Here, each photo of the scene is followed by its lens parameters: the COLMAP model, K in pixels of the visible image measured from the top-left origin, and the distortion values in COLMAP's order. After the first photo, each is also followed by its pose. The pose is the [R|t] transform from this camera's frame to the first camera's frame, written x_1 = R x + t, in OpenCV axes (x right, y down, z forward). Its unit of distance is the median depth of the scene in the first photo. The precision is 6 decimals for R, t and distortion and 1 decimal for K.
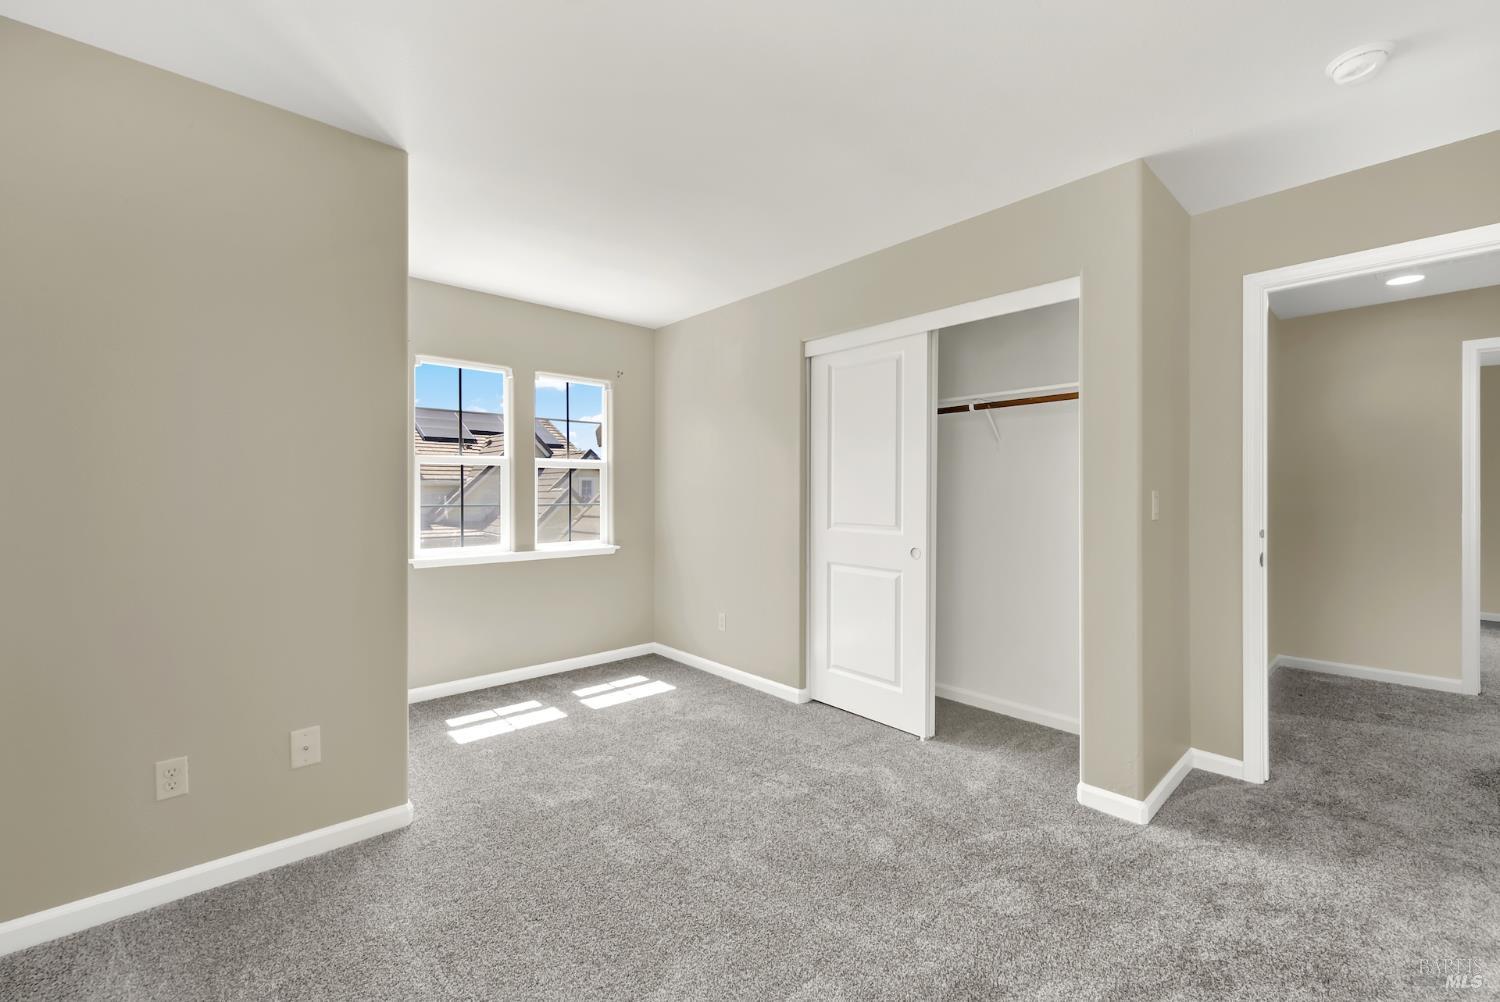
lens RADIAL K [[600.0, 0, 758.8], [0, 600.0, 498.6], [0, 0, 1]] dist [0.006341, -0.003142]
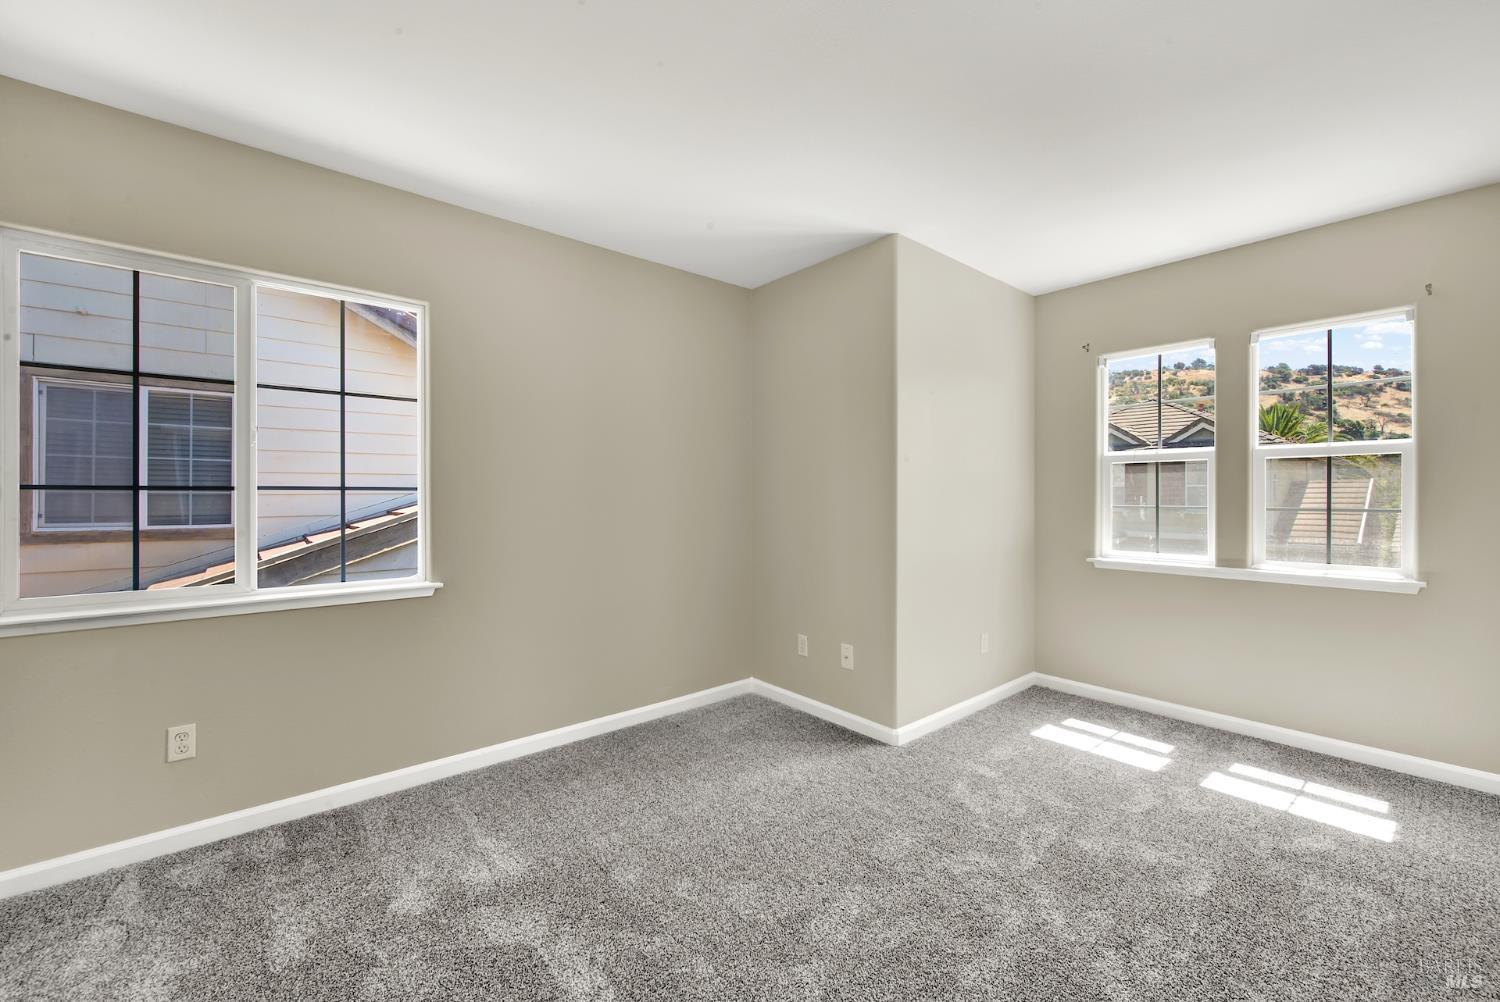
lens RADIAL K [[600.0, 0, 757.5], [0, 600.0, 496.6], [0, 0, 1]] dist [0.006341, -0.003142]
pose [[-0.010128, 0.002880, -0.999945, 0.451861], [-0.008740, 0.999957, 0.002968, -0.000845], [0.999911, 0.008769, -0.010103, 0.443794]]
